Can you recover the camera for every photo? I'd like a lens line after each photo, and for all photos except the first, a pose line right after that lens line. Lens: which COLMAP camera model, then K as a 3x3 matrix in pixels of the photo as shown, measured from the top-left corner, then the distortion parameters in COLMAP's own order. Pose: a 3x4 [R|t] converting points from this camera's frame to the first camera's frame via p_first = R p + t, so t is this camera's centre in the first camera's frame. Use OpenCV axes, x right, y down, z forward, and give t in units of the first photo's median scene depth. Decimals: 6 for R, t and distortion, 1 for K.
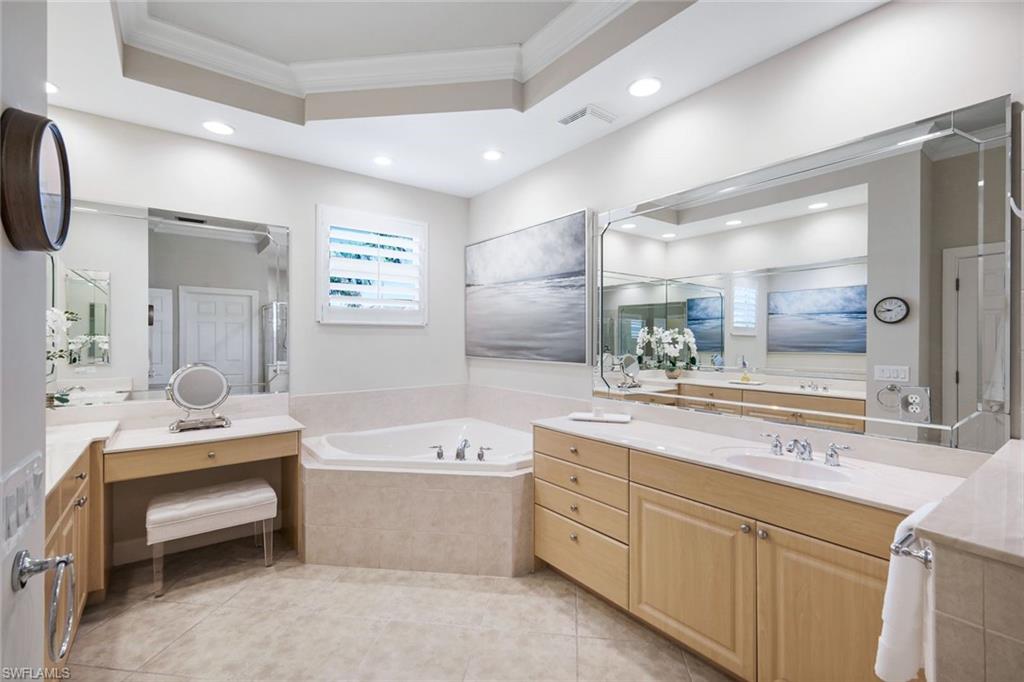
lens RADIAL K [[447.6, 0, 514.1], [0, 447.6, 341.7], [0, 0, 1]] dist [0.000272, -0.000393]
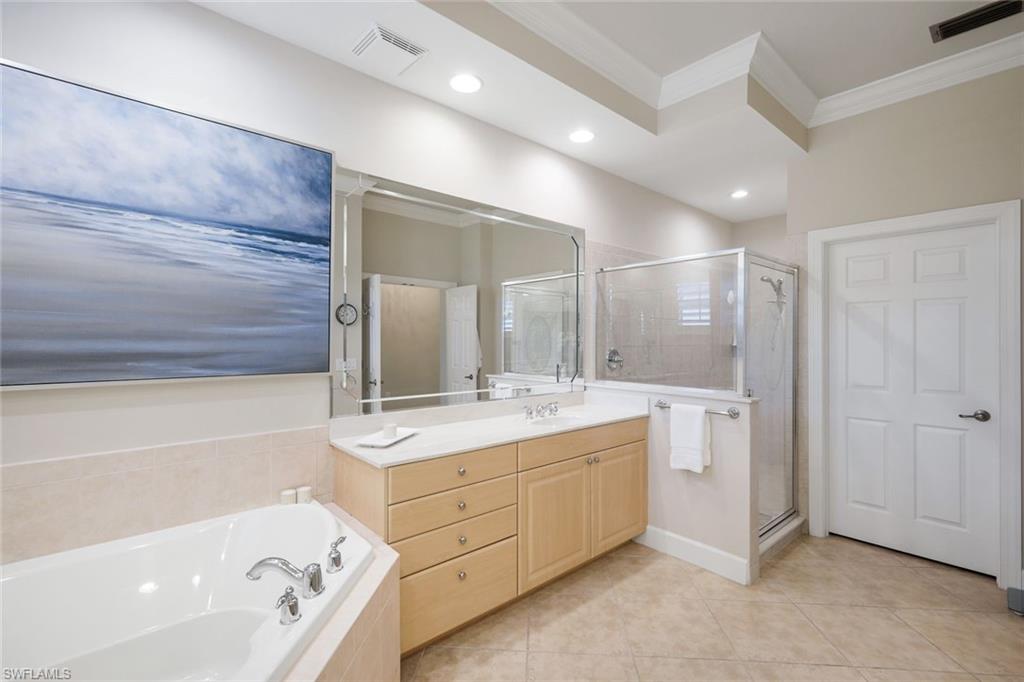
lens RADIAL K [[447.6, 0, 514.1], [0, 447.6, 341.7], [0, 0, 1]] dist [0.000272, -0.000393]
pose [[-0.067490, -0.005922, 0.997702, -0.551400], [0.001907, 0.999980, 0.006064, -0.003175], [-0.997718, 0.002312, -0.067477, 0.750133]]
